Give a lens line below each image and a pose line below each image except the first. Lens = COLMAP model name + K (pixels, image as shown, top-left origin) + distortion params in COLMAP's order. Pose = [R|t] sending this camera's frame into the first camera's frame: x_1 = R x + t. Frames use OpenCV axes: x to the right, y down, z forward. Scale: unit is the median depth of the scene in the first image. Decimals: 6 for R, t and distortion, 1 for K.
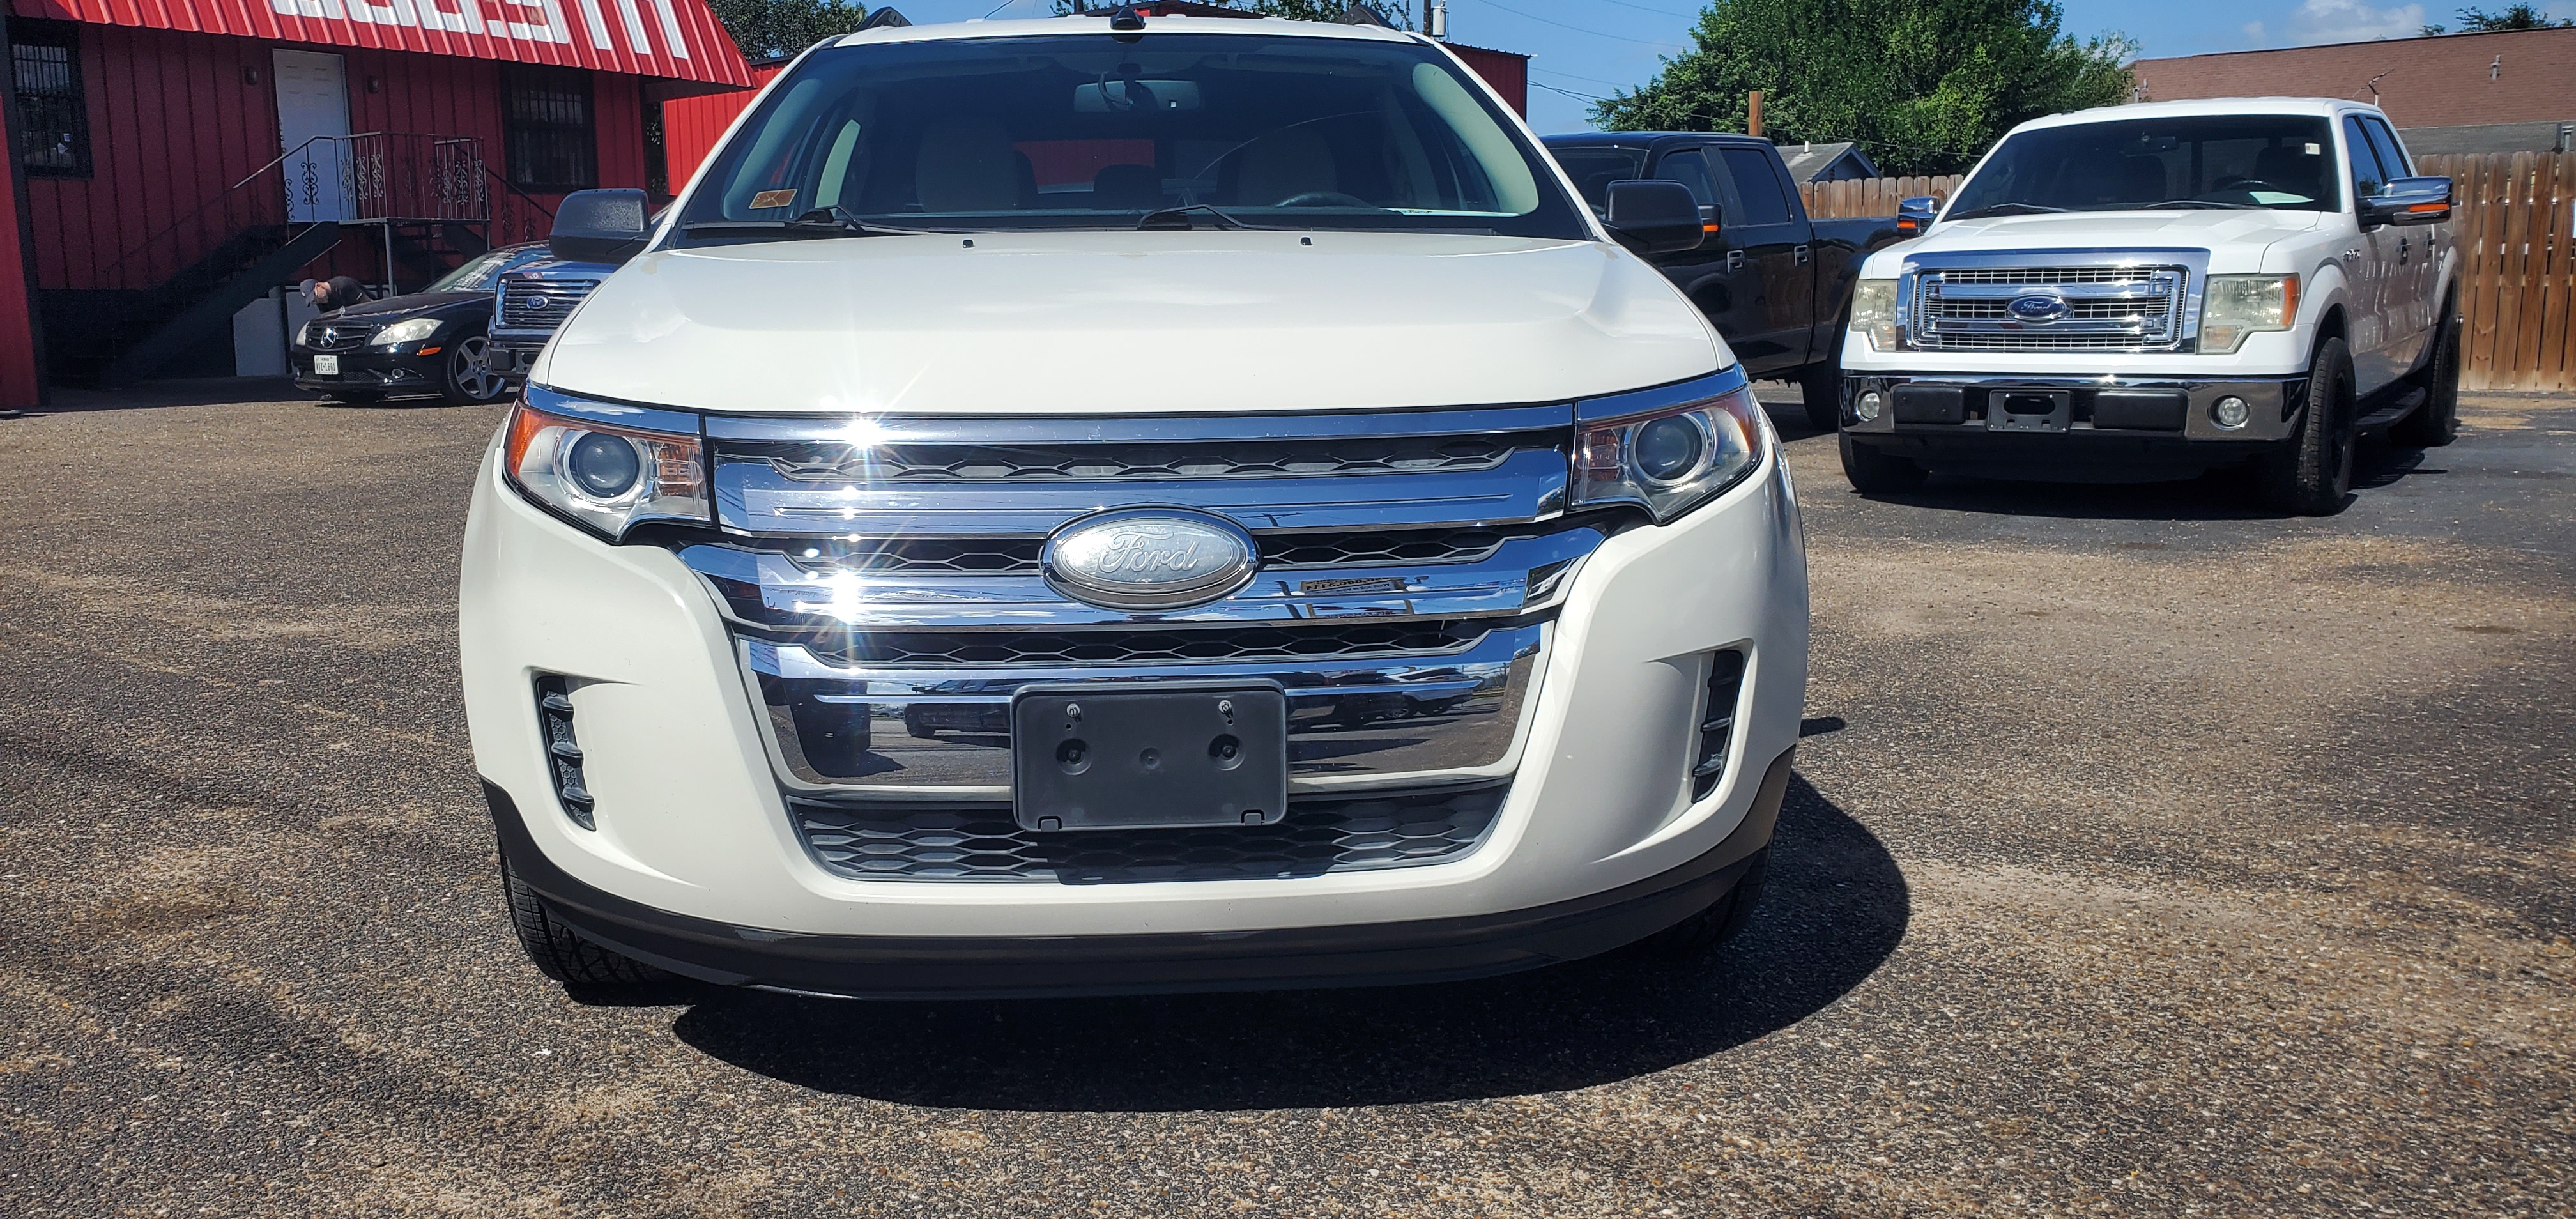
lens RADIAL K [[2059.7, 0, 1291.2], [0, 2059.7, 590.7], [0, 0, 1]] dist [0.156192, -0.292142]
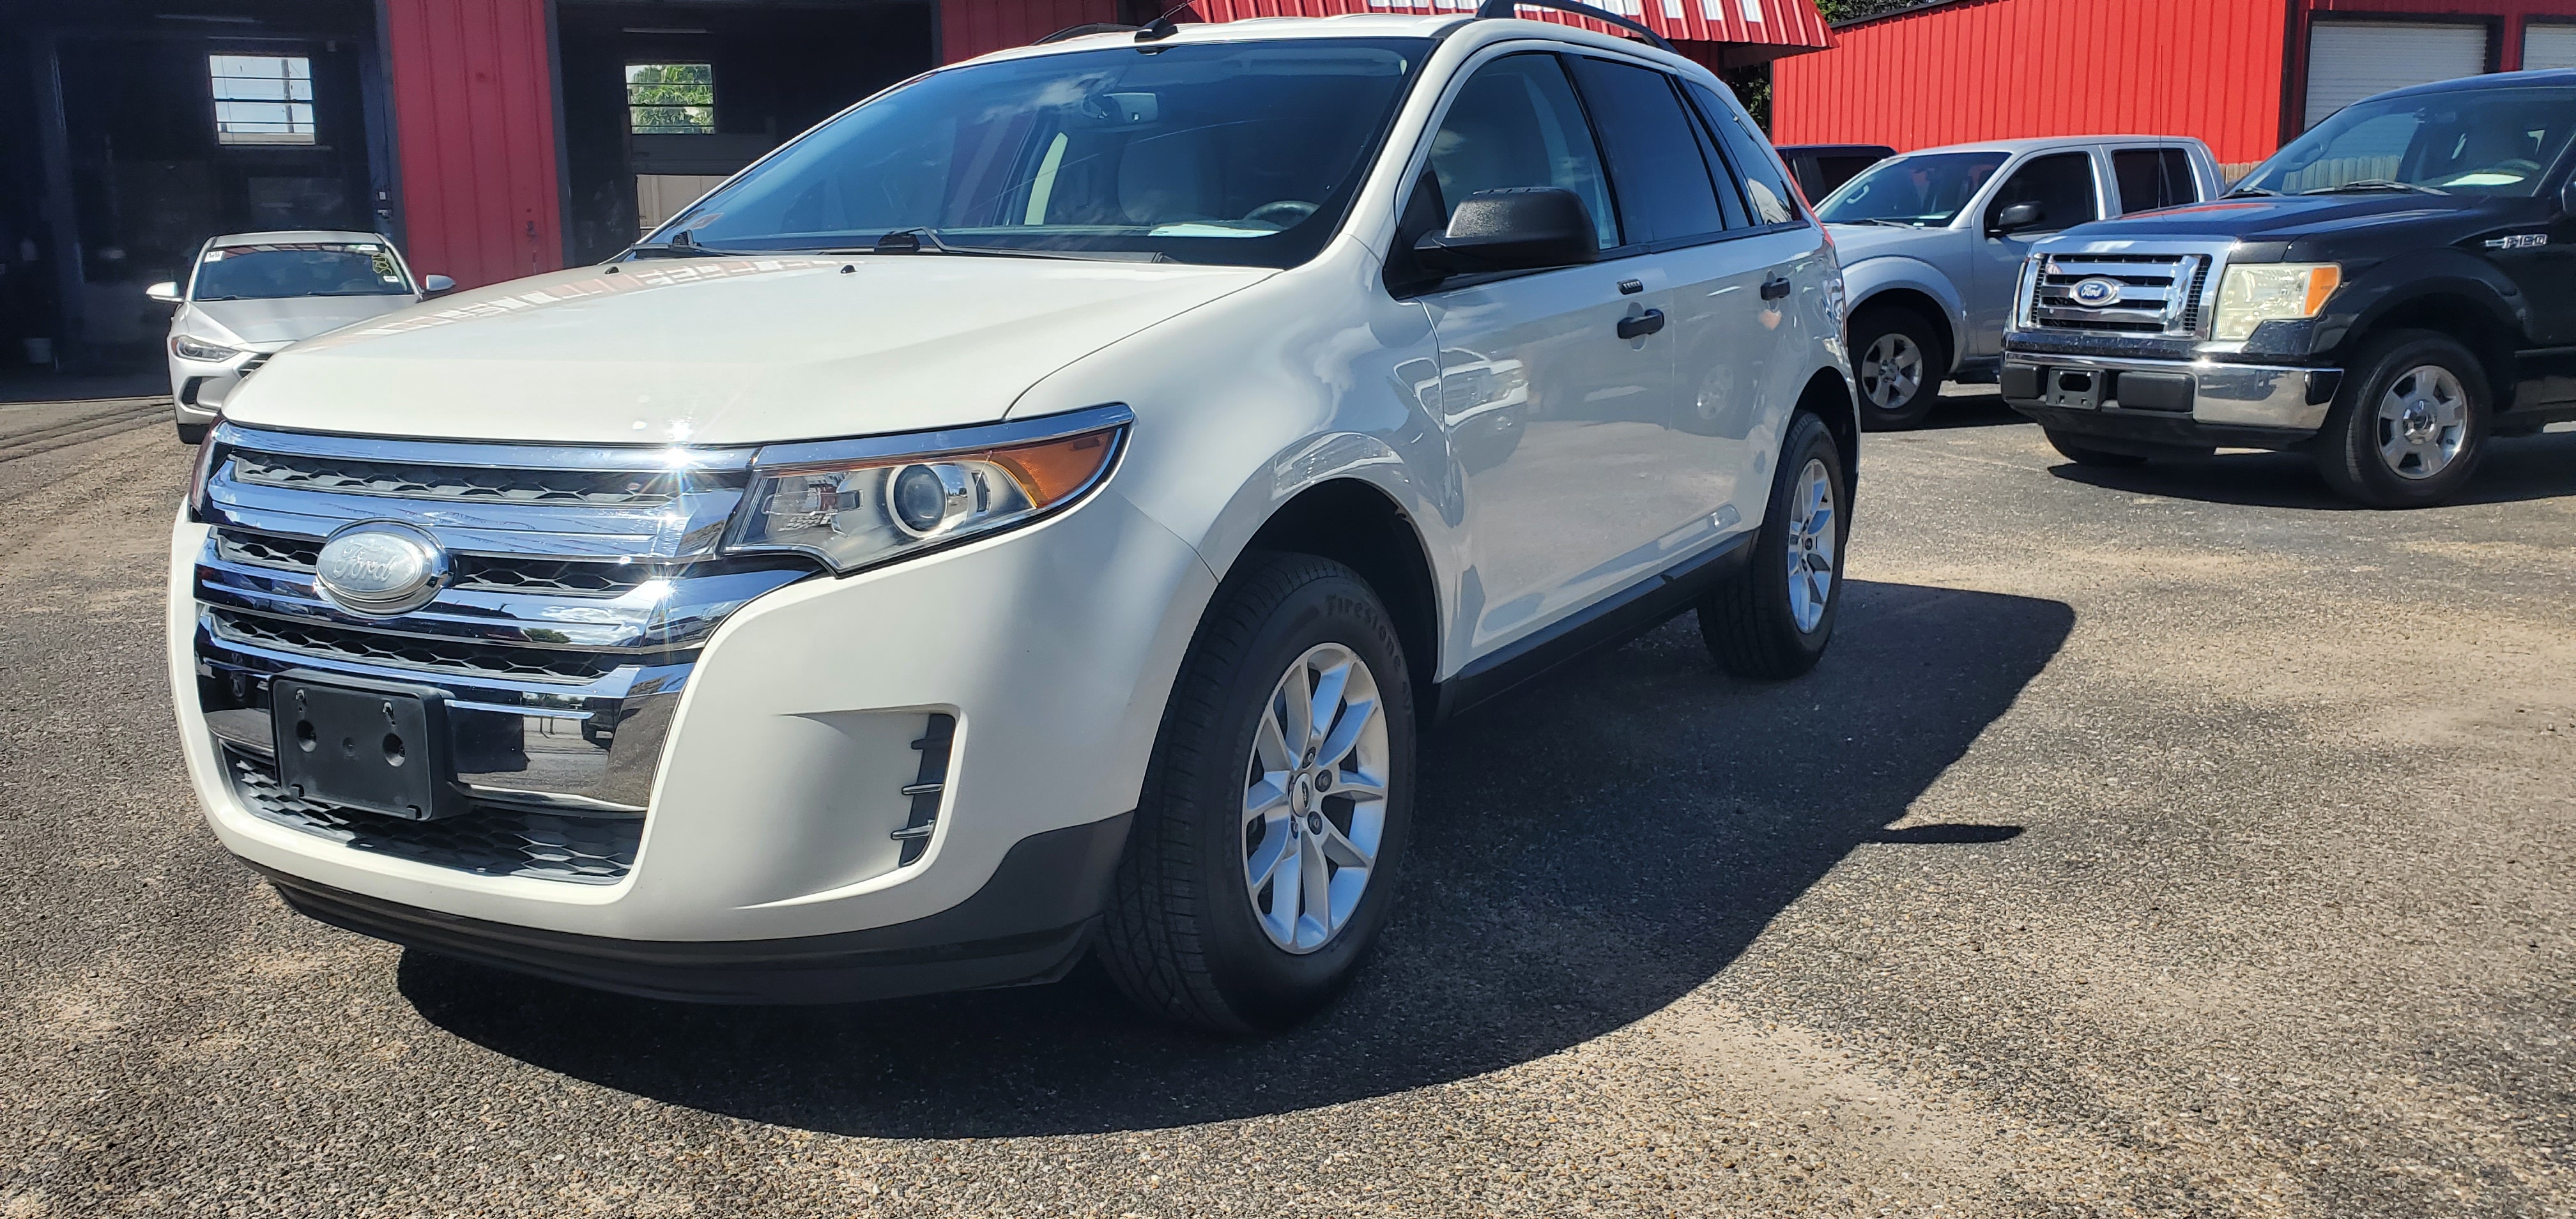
lens RADIAL K [[2064.8, 0, 1254.4], [0, 2064.8, 603.7], [0, 0, 1]] dist [0.099390, -0.072980]
pose [[0.818576, 0.091340, -0.567089, 0.861357], [-0.075495, 0.995820, 0.051420, -0.081187], [0.569415, 0.000722, 0.822050, 0.302900]]
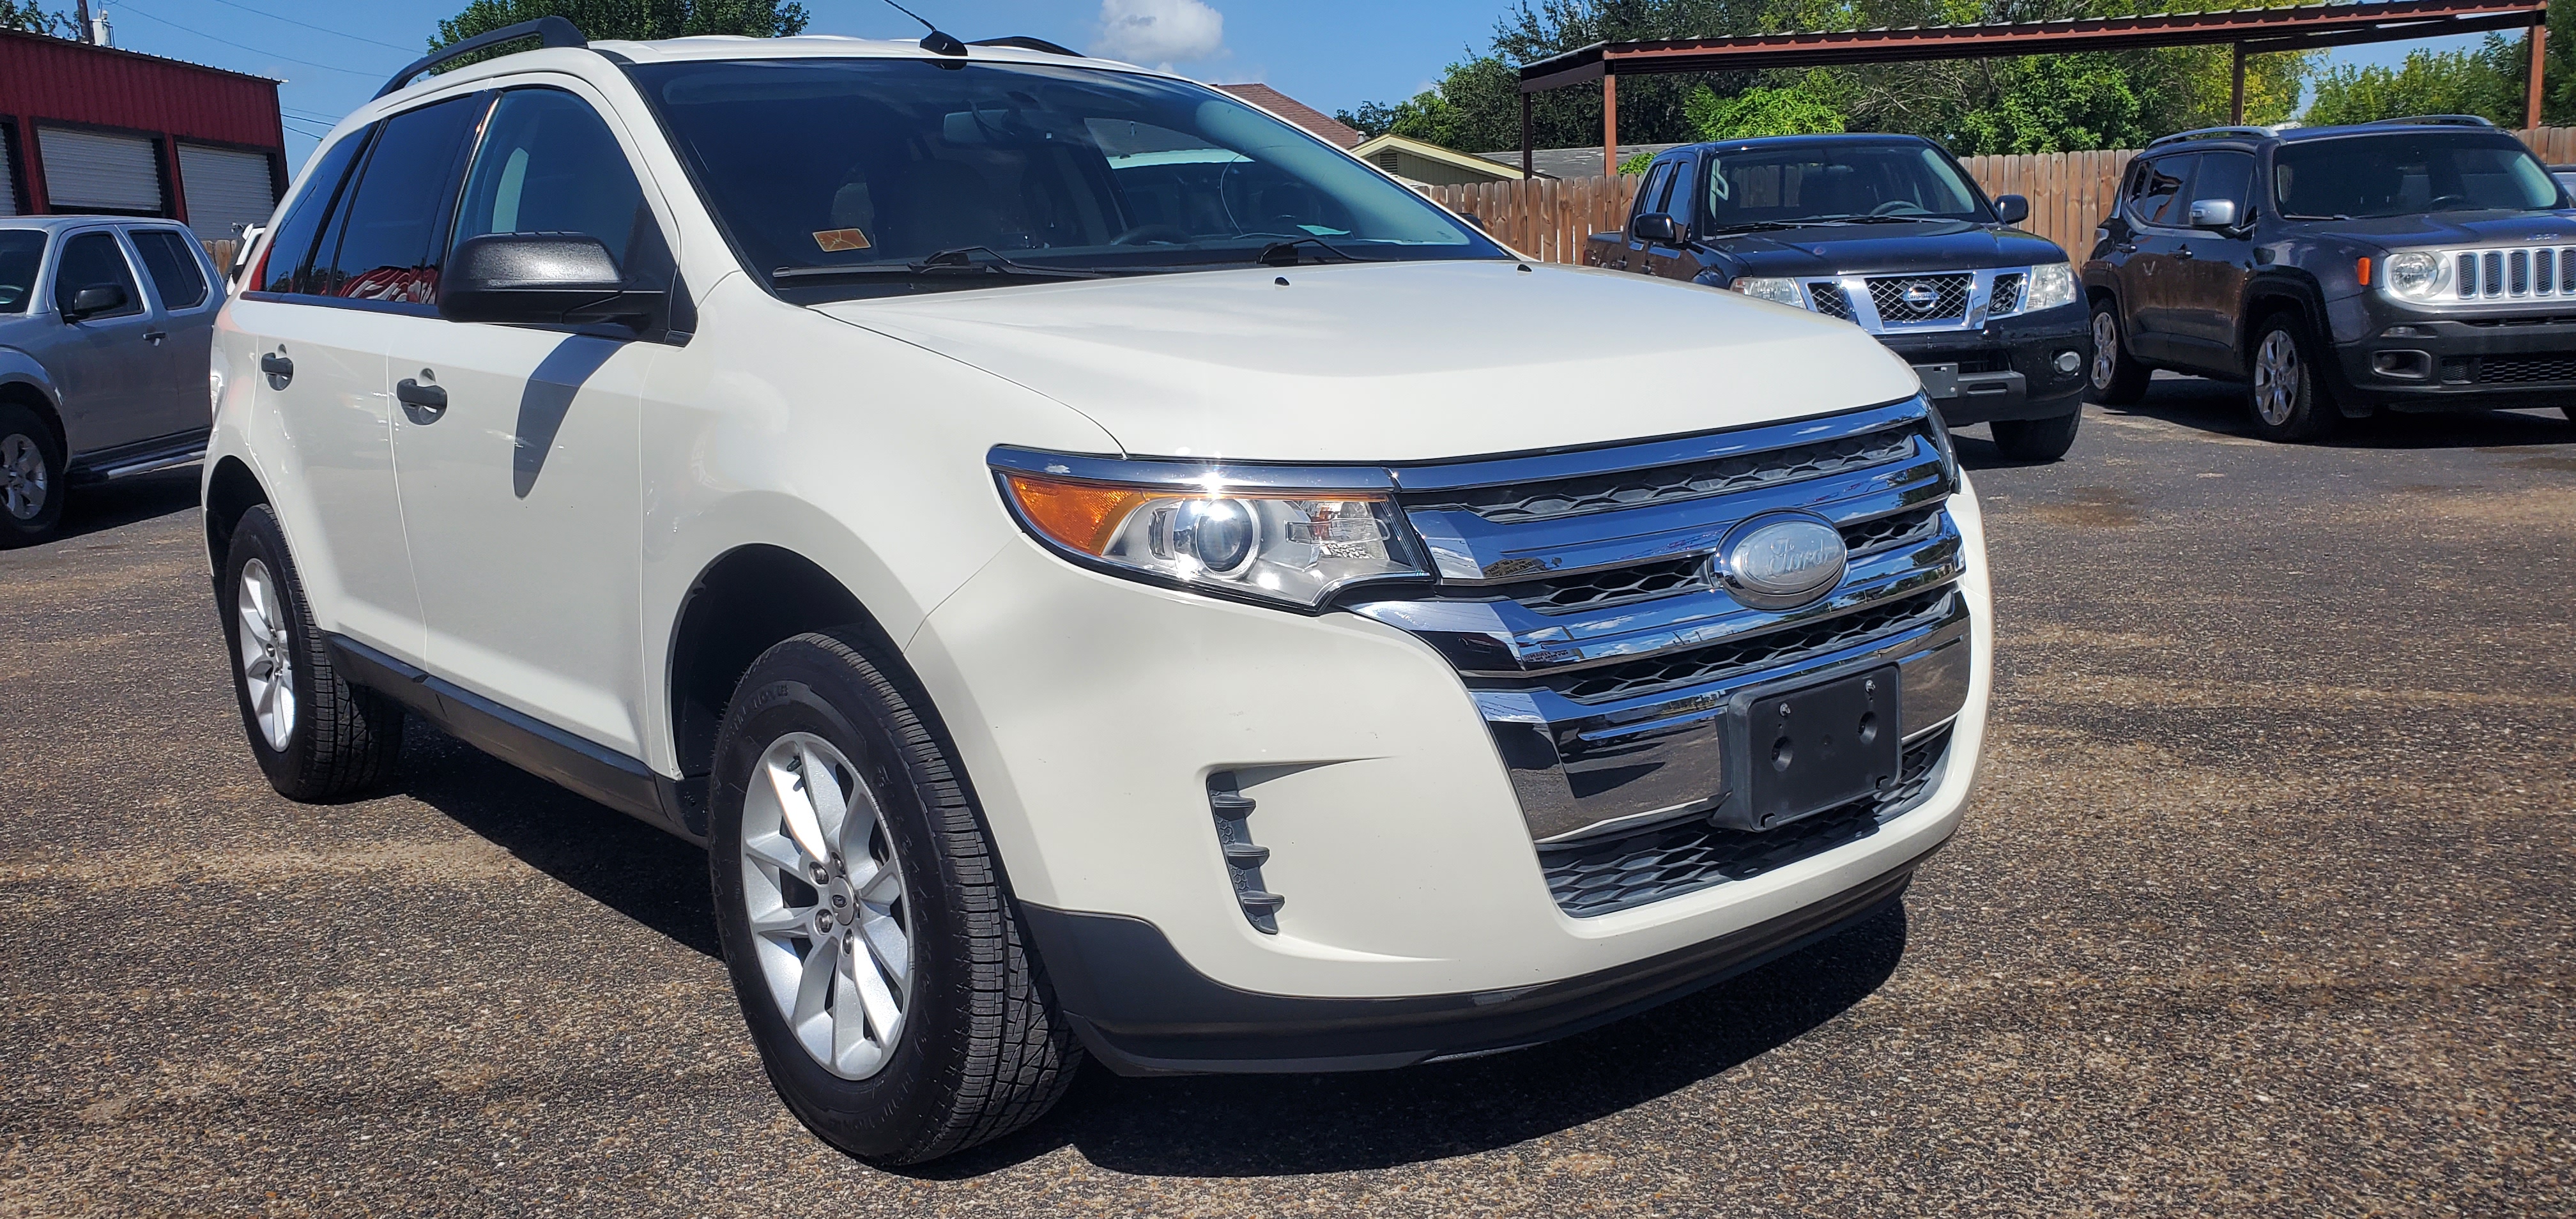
lens RADIAL K [[2059.7, 0, 1291.2], [0, 2059.7, 590.7], [0, 0, 1]] dist [0.156192, -0.292142]
pose [[0.779133, -0.114596, 0.616295, -0.849306], [0.124610, 0.991841, 0.026893, -0.055513], [-0.614349, 0.055843, 0.787056, 0.272382]]
